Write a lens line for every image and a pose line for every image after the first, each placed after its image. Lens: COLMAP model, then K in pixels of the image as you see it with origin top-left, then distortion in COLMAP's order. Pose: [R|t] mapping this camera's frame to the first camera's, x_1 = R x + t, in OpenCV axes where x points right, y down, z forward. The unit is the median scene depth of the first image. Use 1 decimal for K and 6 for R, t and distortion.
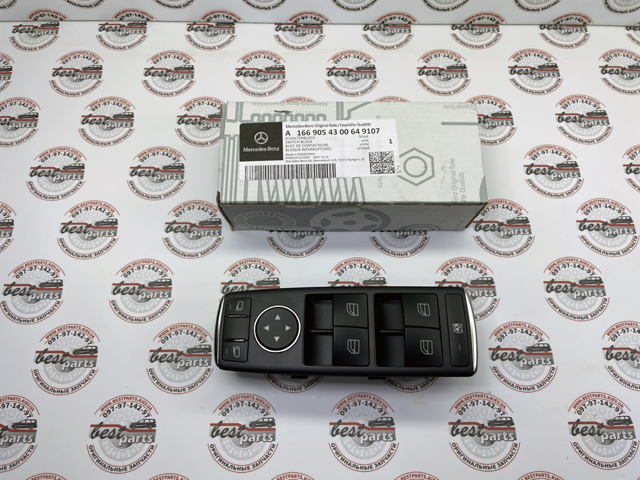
lens RADIAL K [[482.6, 0, 323.5], [0, 482.6, 233.8], [0, 0, 1]] dist [0.037786, -0.078470]
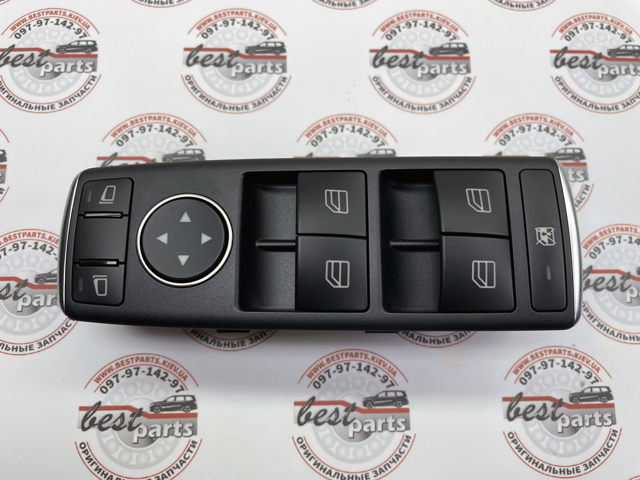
lens RADIAL K [[482.6, 0, 316.1], [0, 482.6, 244.3], [0, 0, 1]] dist [0.037786, -0.078470]
pose [[0.999885, -0.004802, 0.014409, 0.030801], [0.001662, 0.977594, 0.210492, 0.092152], [-0.015097, -0.210444, 0.977489, 0.487004]]
